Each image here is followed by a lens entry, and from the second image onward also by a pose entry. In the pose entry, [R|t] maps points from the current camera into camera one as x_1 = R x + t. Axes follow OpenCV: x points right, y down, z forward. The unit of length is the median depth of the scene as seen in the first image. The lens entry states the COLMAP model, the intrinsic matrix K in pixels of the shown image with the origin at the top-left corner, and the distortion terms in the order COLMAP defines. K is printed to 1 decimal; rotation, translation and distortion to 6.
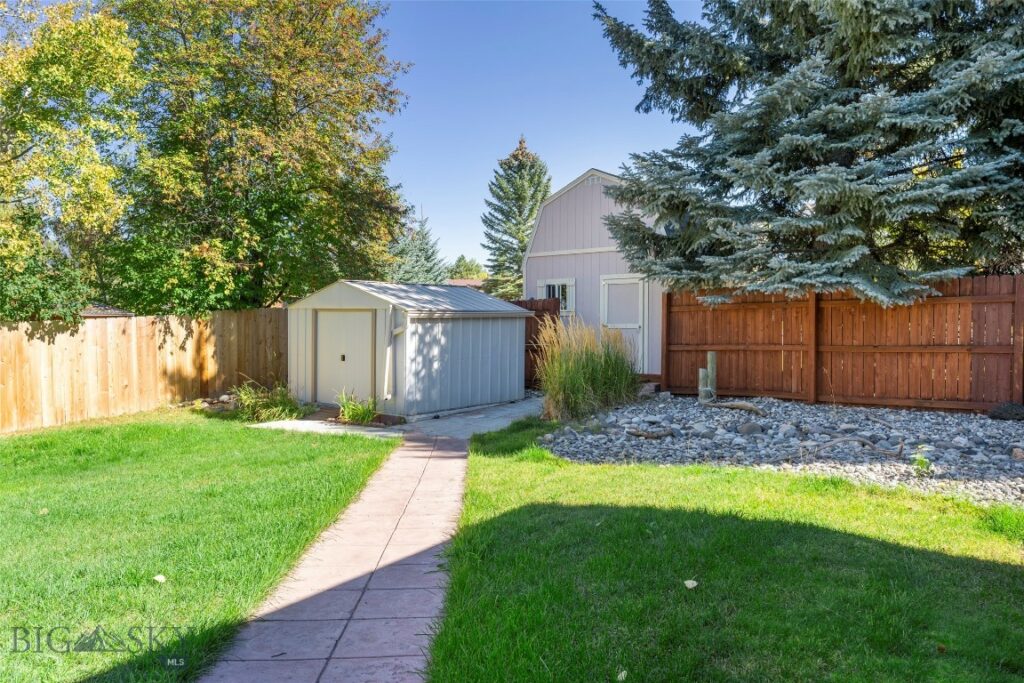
lens RADIAL K [[741.2, 0, 511.9], [0, 741.2, 339.1], [0, 0, 1]] dist [-0.001863, -0.000509]
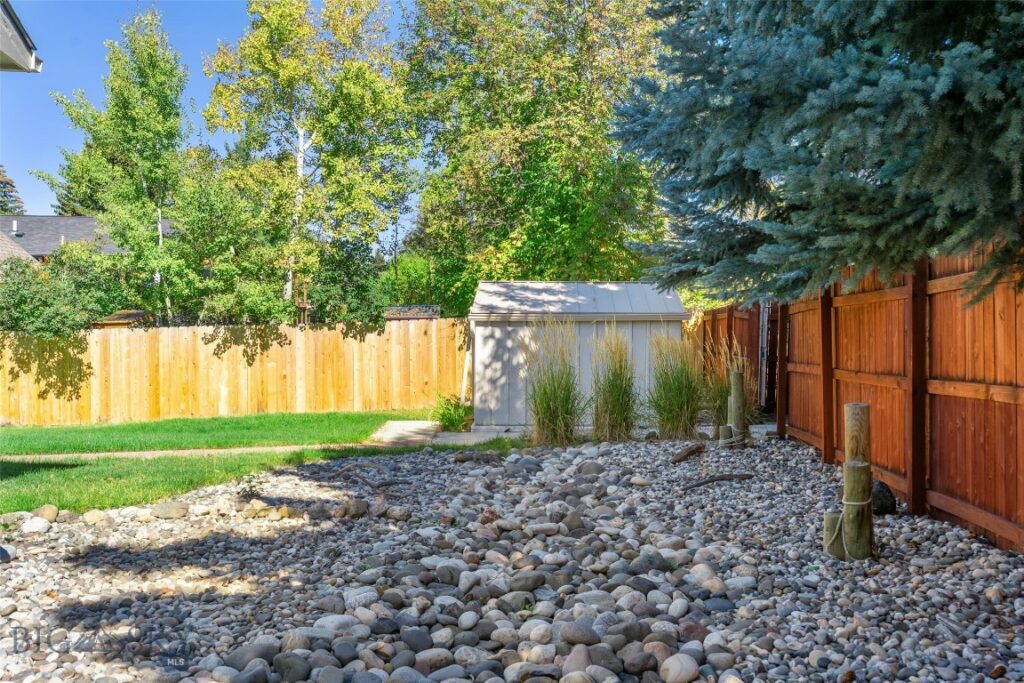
lens RADIAL K [[1033.6, 0, 512.1], [0, 1033.6, 337.9], [0, 0, 1]] dist [0.001304, 0.000000]
pose [[0.578069, 0.017225, -0.815806, 0.886077], [-0.026632, 0.999643, 0.002235, -0.010190], [0.815553, 0.020434, 0.578321, 0.250418]]
